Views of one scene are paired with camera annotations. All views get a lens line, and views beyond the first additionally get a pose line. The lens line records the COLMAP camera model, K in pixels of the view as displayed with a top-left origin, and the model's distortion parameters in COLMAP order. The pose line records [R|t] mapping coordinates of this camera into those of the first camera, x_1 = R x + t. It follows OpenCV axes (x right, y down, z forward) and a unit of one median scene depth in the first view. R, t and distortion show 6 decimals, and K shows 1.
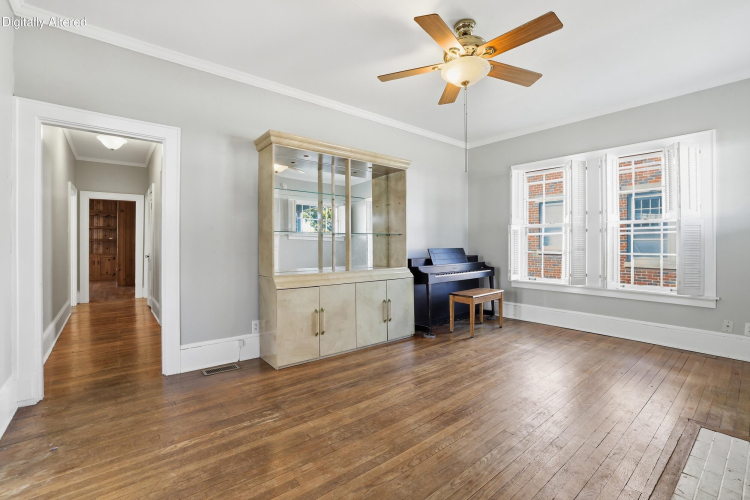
lens RADIAL K [[320.6, 0, 371.4], [0, 320.6, 246.1], [0, 0, 1]] dist [-0.046913, 0.014484]
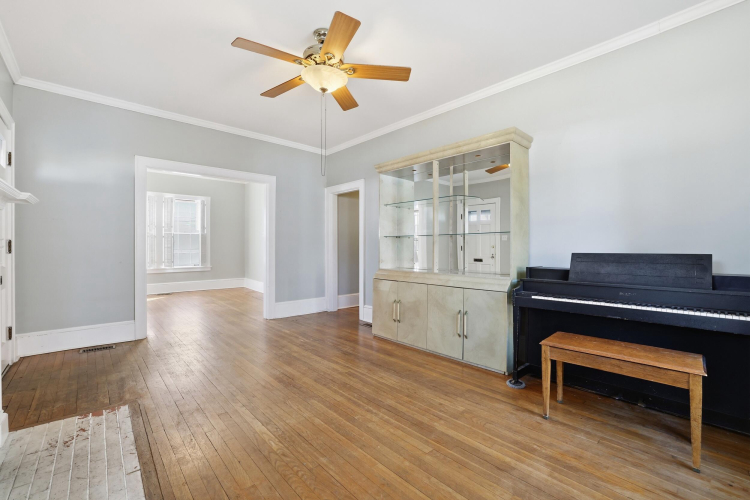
lens RADIAL K [[320.6, 0, 371.4], [0, 320.6, 246.1], [0, 0, 1]] dist [-0.046913, 0.014484]
pose [[0.061128, -0.005625, -0.998114, 1.010424], [-0.004055, 0.999974, -0.005884, 0.003698], [0.998122, 0.004407, 0.061104, 0.824602]]
